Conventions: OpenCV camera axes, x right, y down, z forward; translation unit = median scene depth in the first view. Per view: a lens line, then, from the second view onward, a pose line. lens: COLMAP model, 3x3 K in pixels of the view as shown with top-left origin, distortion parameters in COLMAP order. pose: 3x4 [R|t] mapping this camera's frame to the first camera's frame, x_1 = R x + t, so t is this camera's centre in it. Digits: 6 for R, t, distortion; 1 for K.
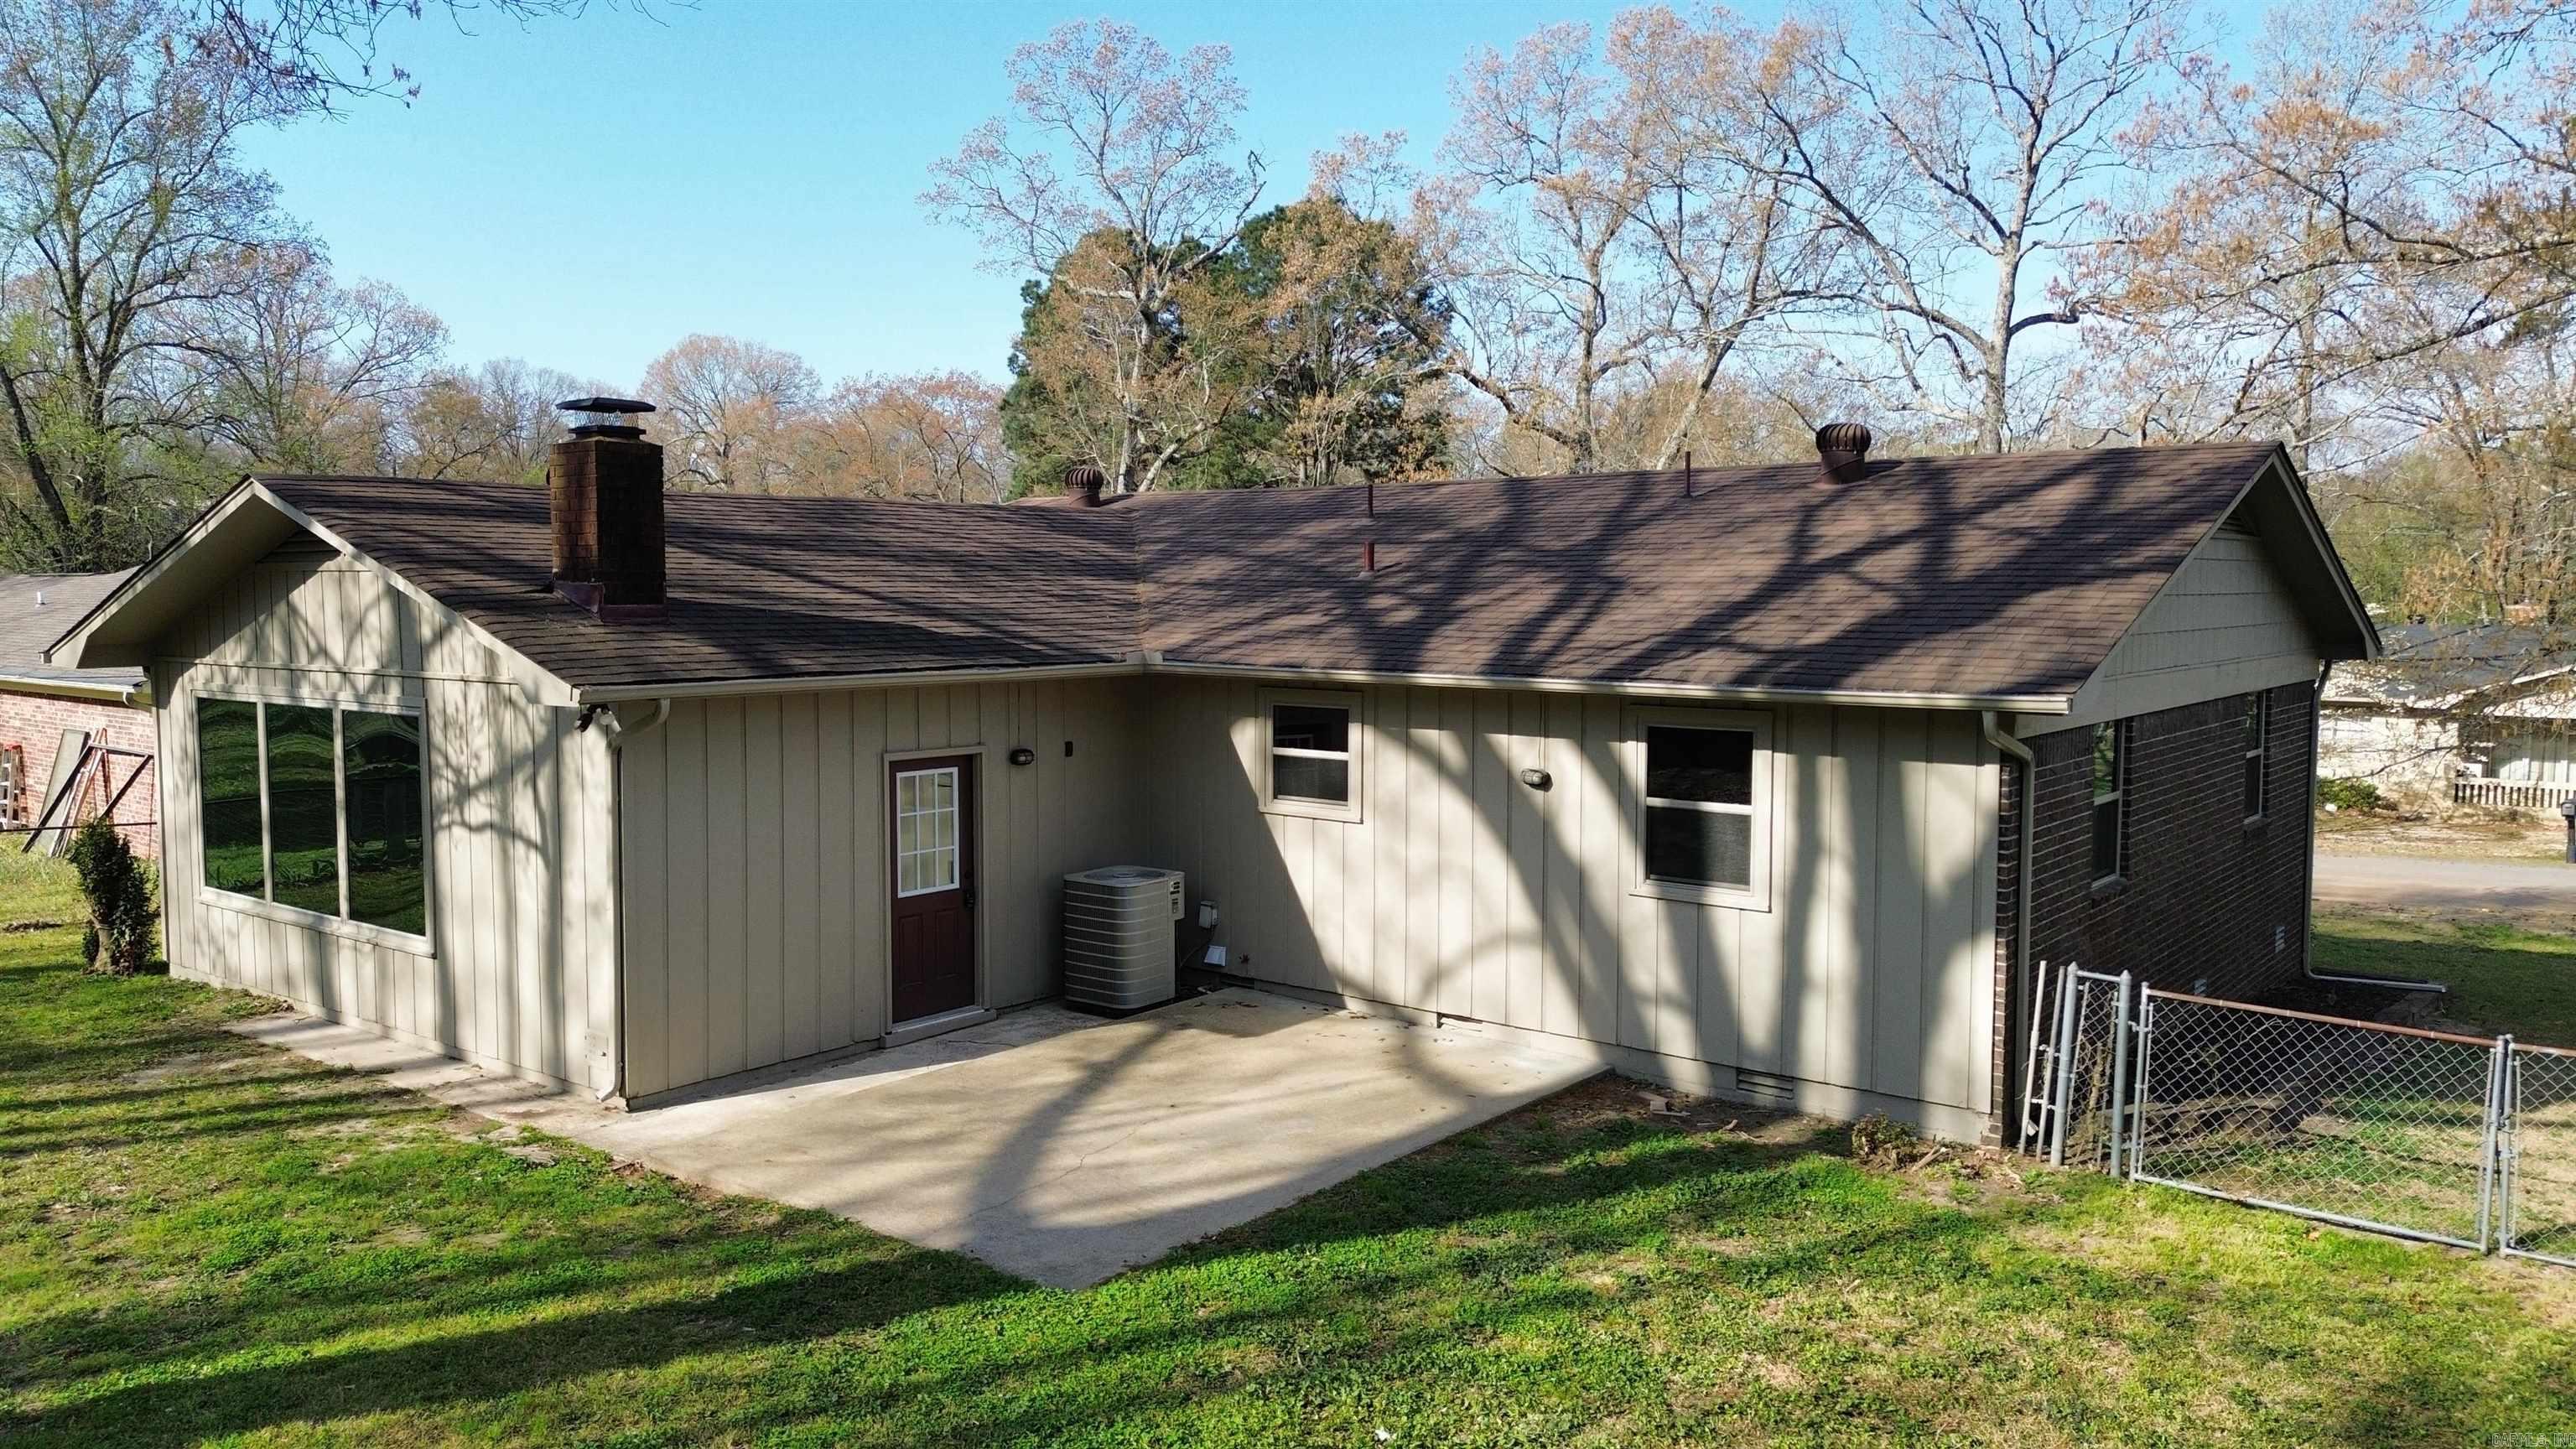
lens RADIAL K [[1854.3, 0, 1288.0], [0, 1854.3, 724.5], [0, 0, 1]] dist [0.079293, -0.059153]
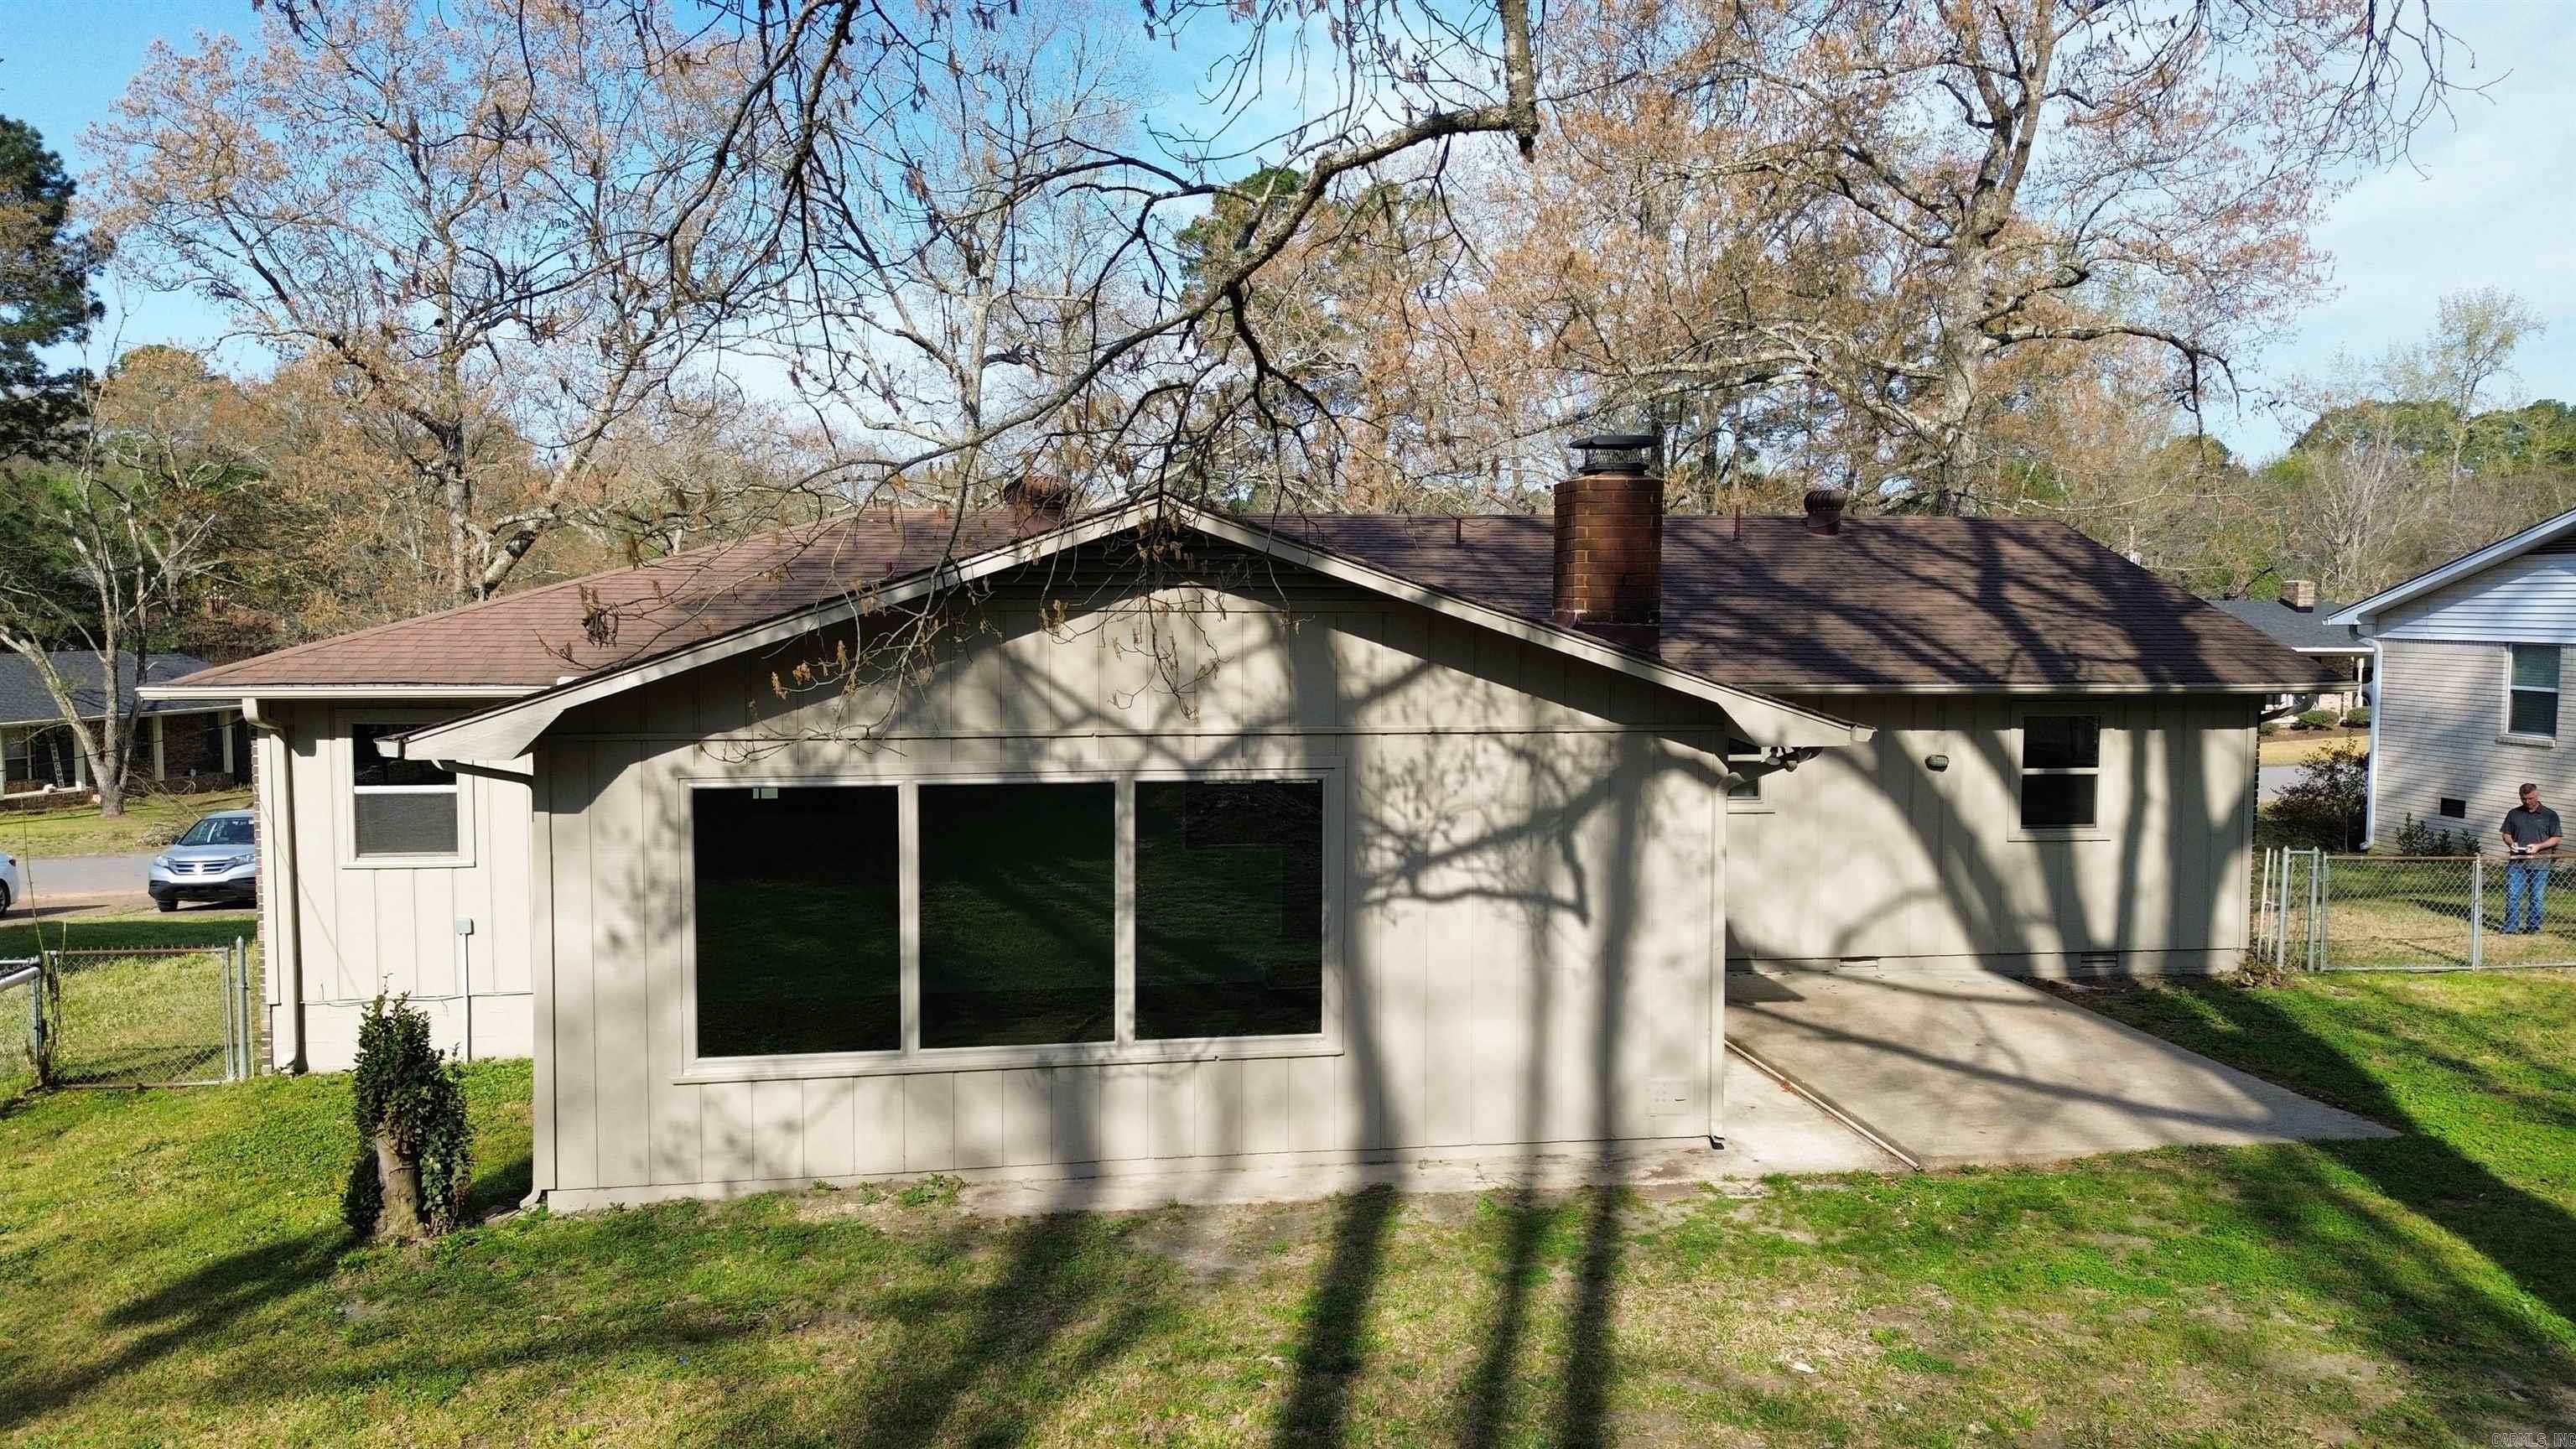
lens RADIAL K [[1865.1, 0, 1288.0], [0, 1865.1, 724.5], [0, 0, 1]] dist [0.083879, -0.100586]
pose [[0.673817, -0.054160, 0.736911, -1.125083], [0.053170, 0.998279, 0.024752, -0.053362], [-0.736983, 0.022504, 0.675536, 0.438416]]
